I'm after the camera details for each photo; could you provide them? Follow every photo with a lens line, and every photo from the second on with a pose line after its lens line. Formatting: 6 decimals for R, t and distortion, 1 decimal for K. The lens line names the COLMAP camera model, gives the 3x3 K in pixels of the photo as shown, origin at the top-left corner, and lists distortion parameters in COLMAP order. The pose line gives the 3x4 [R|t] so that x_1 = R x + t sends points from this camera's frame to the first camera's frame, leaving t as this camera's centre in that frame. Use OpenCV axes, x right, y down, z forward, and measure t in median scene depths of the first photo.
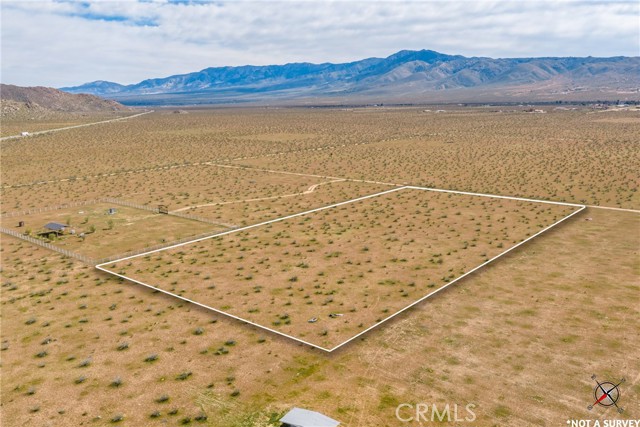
lens RADIAL K [[527.6, 0, 323.5], [0, 527.6, 213.1], [0, 0, 1]] dist [0.011486, -0.009610]
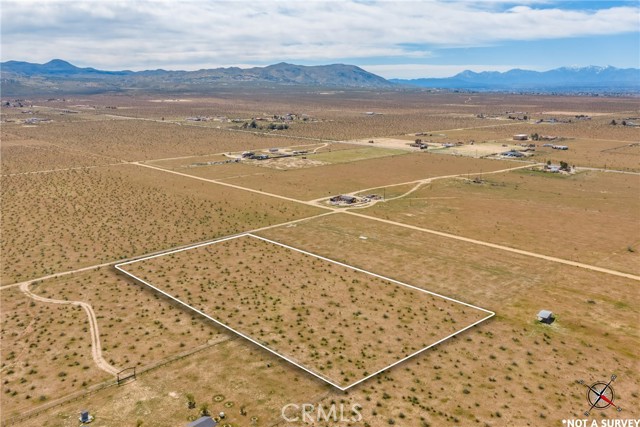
lens RADIAL K [[558.4, 0, 332.2], [0, 558.4, 212.6], [0, 0, 1]] dist [0.009393, -0.006847]
pose [[0.103582, -0.216596, 0.970751, -1.354117], [0.210756, 0.958618, 0.191400, -0.437044], [-0.972035, 0.184766, 0.144944, 0.715108]]
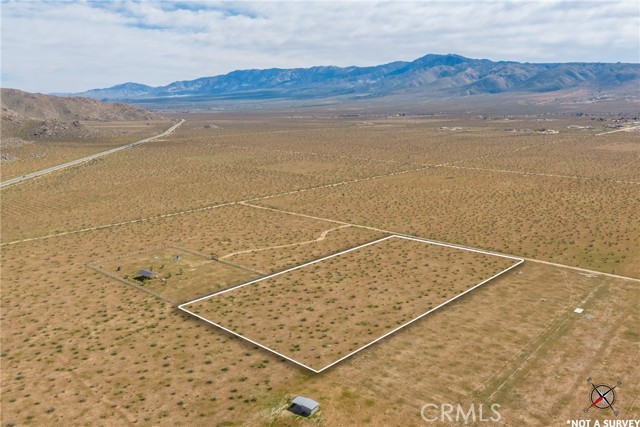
lens RADIAL K [[527.6, 0, 323.5], [0, 527.6, 213.1], [0, 0, 1]] dist [0.011486, -0.009610]
pose [[0.998877, 0.015338, -0.044821, 0.059040], [-0.015479, 0.999876, -0.002807, -0.163626], [0.044773, 0.003498, 0.998991, -0.506085]]
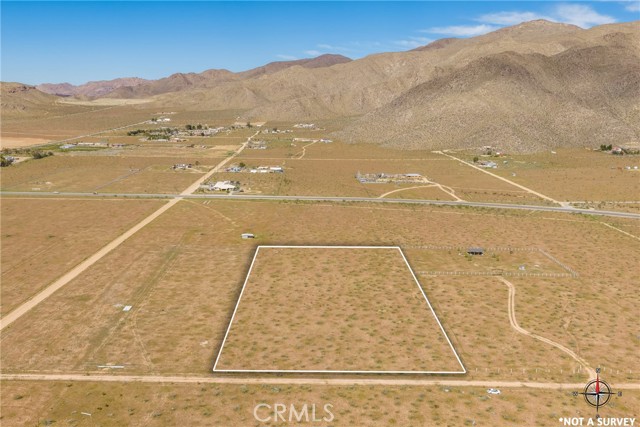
lens RADIAL K [[566.2, 0, 310.3], [0, 566.2, 213.5], [0, 0, 1]] dist [0.007137, -0.007476]
pose [[-0.775097, 0.115002, -0.621288, 1.201346], [-0.150024, 0.921679, 0.357771, -0.758116], [0.613773, 0.370515, -0.697138, 2.169635]]
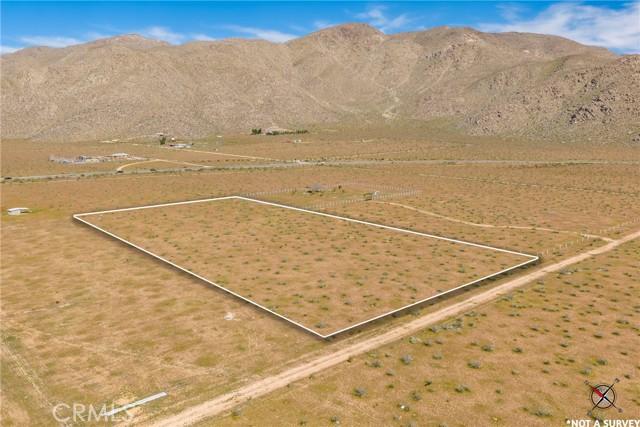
lens RADIAL K [[527.6, 0, 323.5], [0, 527.6, 213.1], [0, 0, 1]] dist [0.011486, -0.009610]
pose [[-0.155726, 0.174984, -0.972178, 1.219635], [-0.211856, 0.955366, 0.205894, -0.270082], [0.964814, 0.238025, -0.111704, 1.384600]]
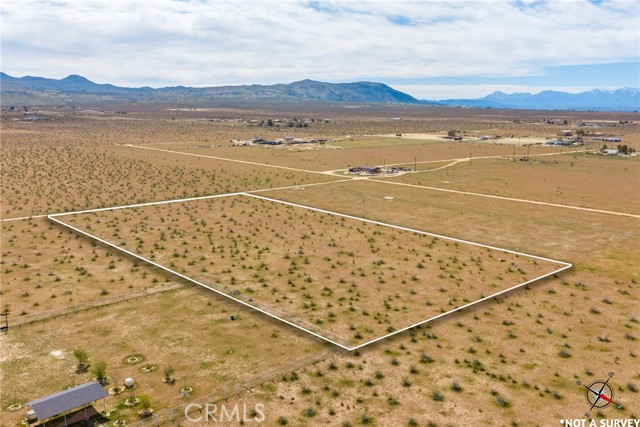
lens RADIAL K [[579.2, 0, 353.5], [0, 579.2, 213.8], [0, 0, 1]] dist [0.013792, -0.006893]
pose [[0.111635, -0.175800, 0.978076, -0.996971], [0.203934, 0.967333, 0.150593, -0.149969], [-0.972599, 0.182651, 0.143839, 0.789233]]
